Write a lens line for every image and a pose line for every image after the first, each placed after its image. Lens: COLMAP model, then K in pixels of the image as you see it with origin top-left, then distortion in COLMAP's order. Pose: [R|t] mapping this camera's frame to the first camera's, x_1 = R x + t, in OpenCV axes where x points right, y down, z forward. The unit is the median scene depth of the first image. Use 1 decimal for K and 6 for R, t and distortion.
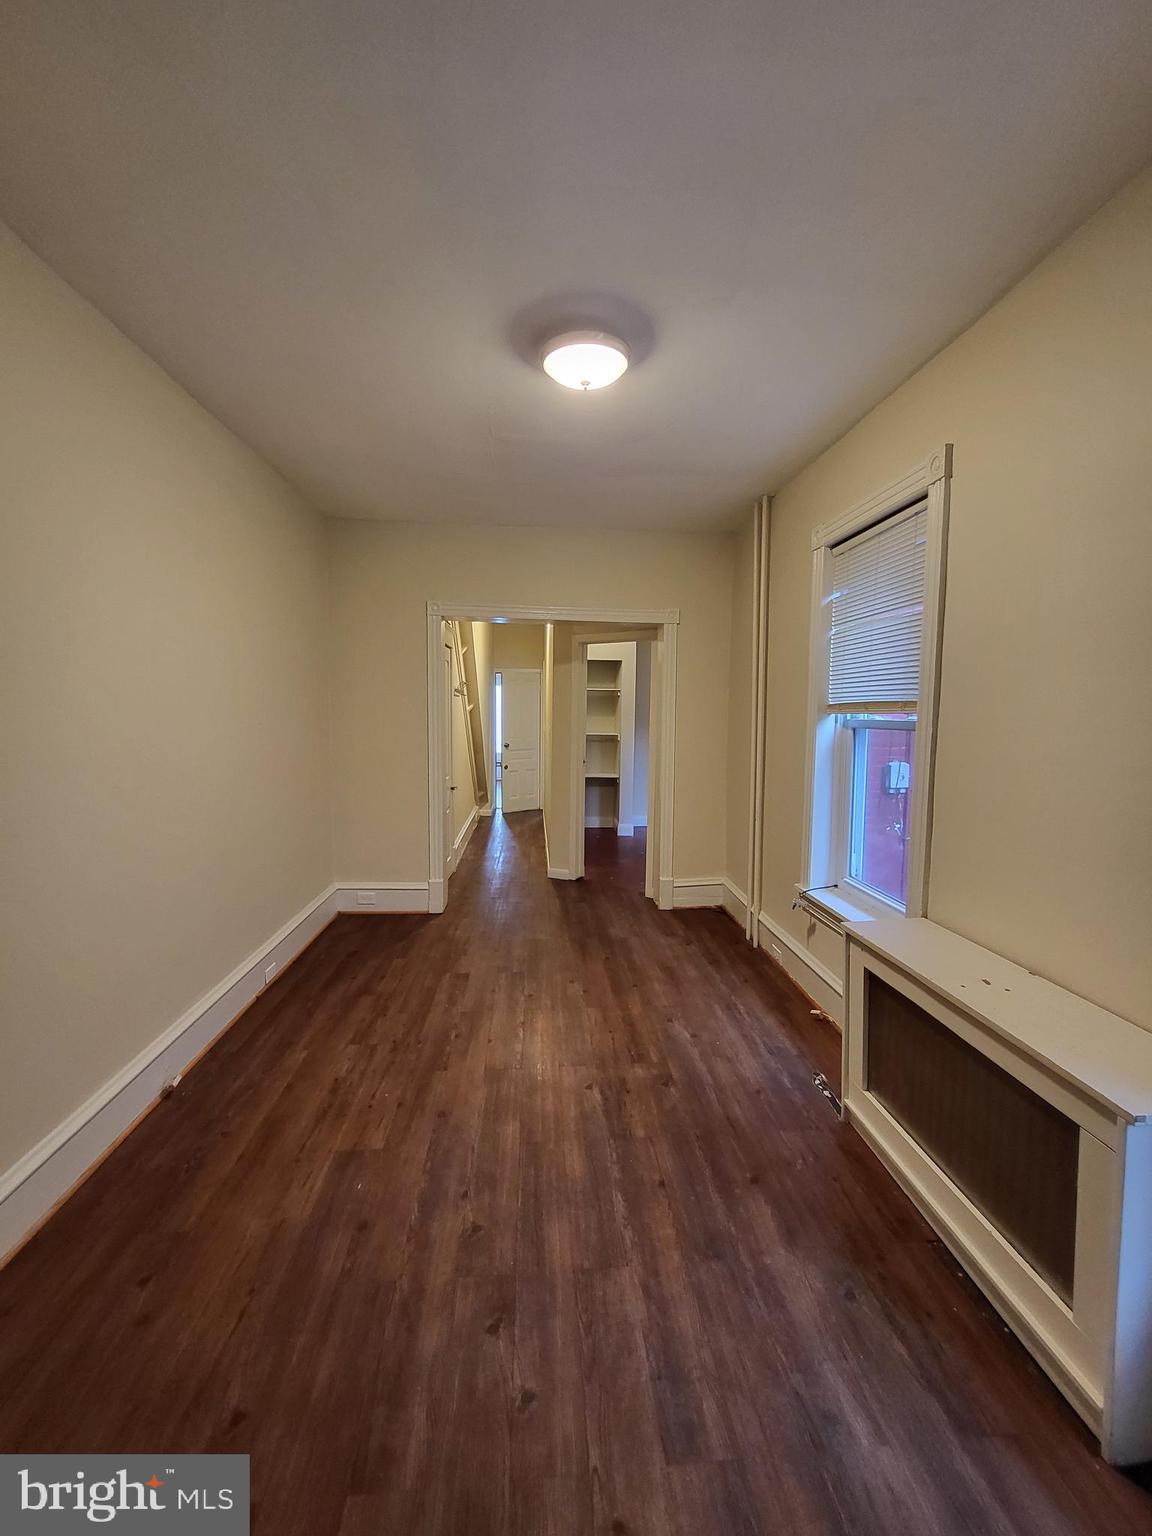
lens RADIAL K [[607.6, 0, 576.8], [0, 607.6, 760.3], [0, 0, 1]] dist [0.002259, -0.001239]
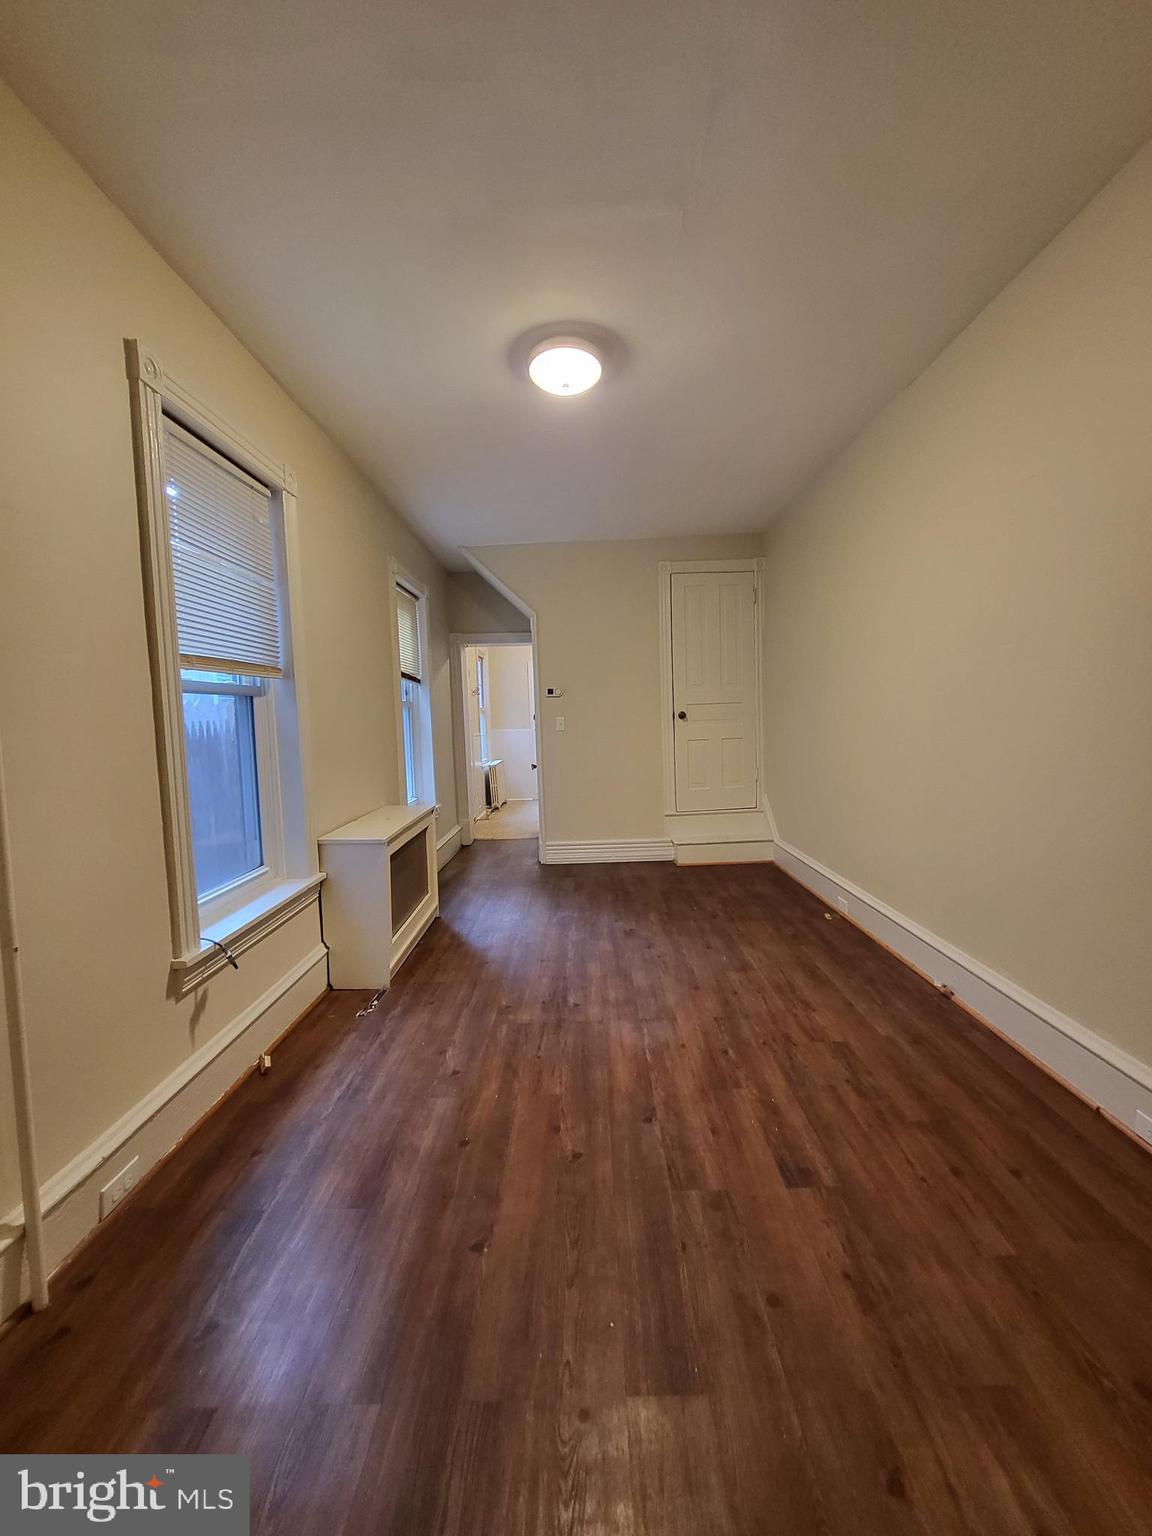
lens RADIAL K [[607.6, 0, 573.0], [0, 607.6, 765.4], [0, 0, 1]] dist [0.002259, -0.001239]
pose [[-0.995519, 0.017157, 0.092989, -0.076755], [0.032237, 0.986068, 0.163190, -0.074286], [-0.088893, 0.165456, -0.982203, 1.831092]]
